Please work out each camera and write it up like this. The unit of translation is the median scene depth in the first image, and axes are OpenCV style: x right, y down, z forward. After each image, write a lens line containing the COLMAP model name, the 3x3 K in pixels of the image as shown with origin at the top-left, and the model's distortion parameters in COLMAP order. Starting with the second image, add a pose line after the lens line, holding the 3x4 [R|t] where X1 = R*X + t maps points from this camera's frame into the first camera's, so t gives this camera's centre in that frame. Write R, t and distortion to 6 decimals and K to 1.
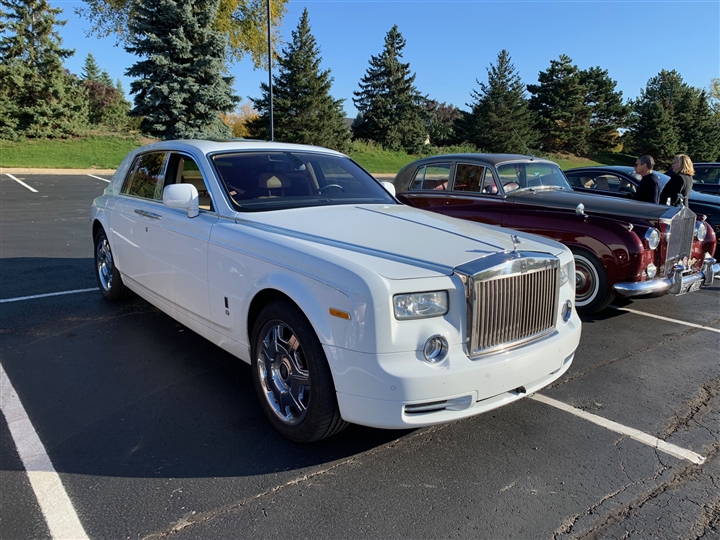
lens RADIAL K [[546.0, 0, 360.0], [0, 546.0, 270.0], [0, 0, 1]] dist [0.006015, -0.009710]
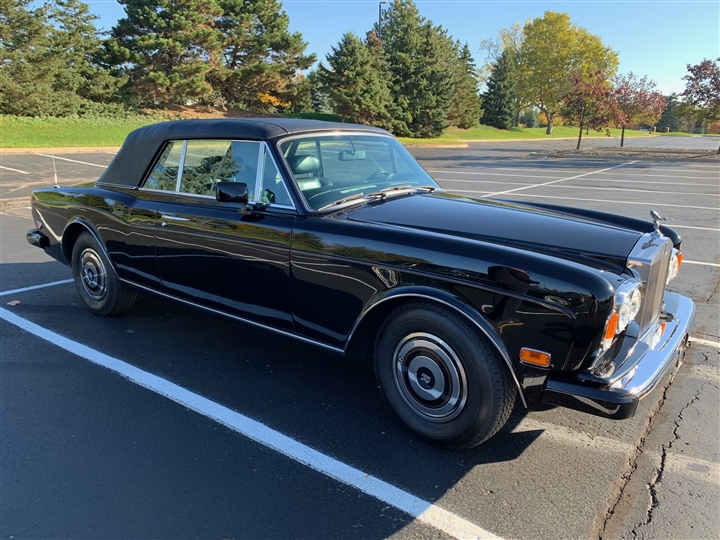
lens RADIAL K [[545.1, 0, 362.0], [0, 545.1, 265.6], [0, 0, 1]] dist [0.000182, -0.003471]
pose [[0.971400, -0.072787, 0.226016, 0.540222], [0.061465, 0.996495, 0.056746, -0.084420], [-0.229354, -0.041231, 0.972469, 0.471173]]
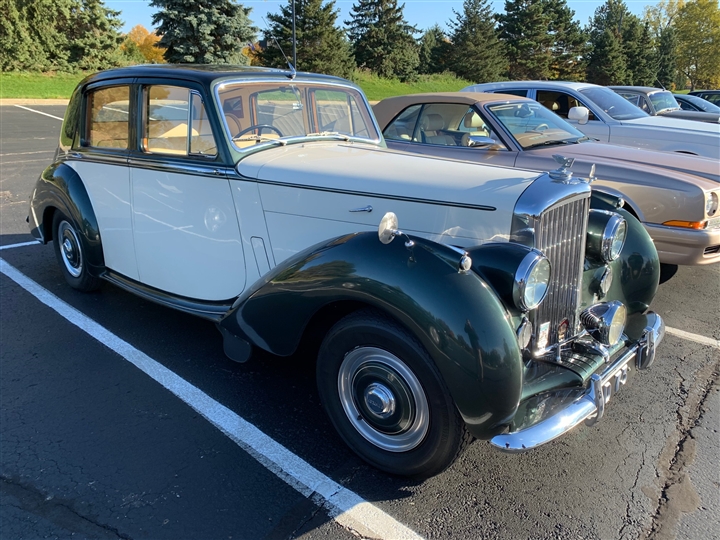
lens RADIAL K [[544.5, 0, 358.8], [0, 544.5, 263.9], [0, 0, 1]] dist [-0.001386, -0.000042]
pose [[0.992789, -0.043609, 0.111665, -0.123830], [0.030486, 0.992706, 0.116643, 0.013661], [-0.115938, -0.112398, 0.986876, -0.081665]]
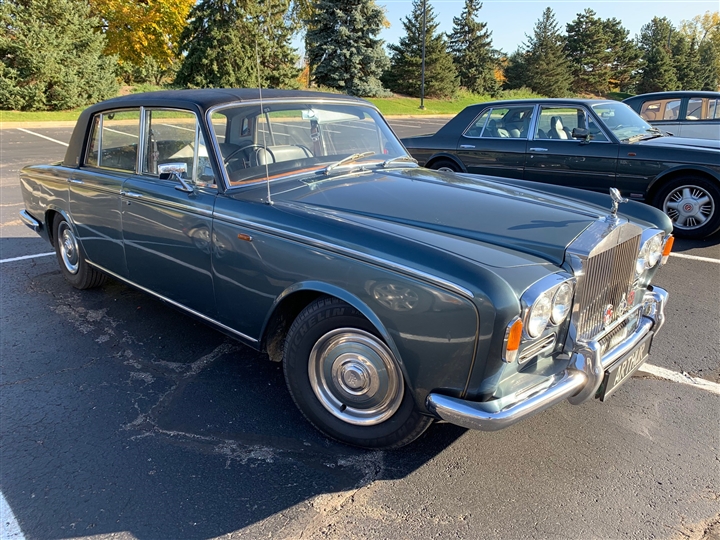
lens RADIAL K [[544.5, 0, 358.8], [0, 544.5, 263.9], [0, 0, 1]] dist [-0.001386, -0.000042]
pose [[0.995877, -0.054040, 0.072866, -0.310863], [0.047746, 0.995192, 0.085516, 0.042021], [-0.077137, -0.081684, 0.993669, -0.233233]]
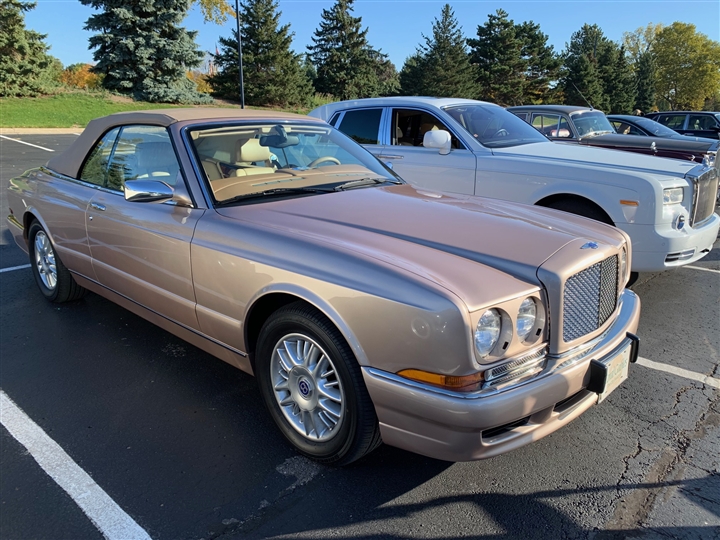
lens RADIAL K [[545.1, 0, 362.0], [0, 545.1, 265.6], [0, 0, 1]] dist [0.000182, -0.003471]
pose [[0.990084, -0.051945, 0.130519, -0.064725], [0.042510, 0.996347, 0.074062, 0.006836], [-0.133890, -0.067780, 0.988676, -0.033292]]
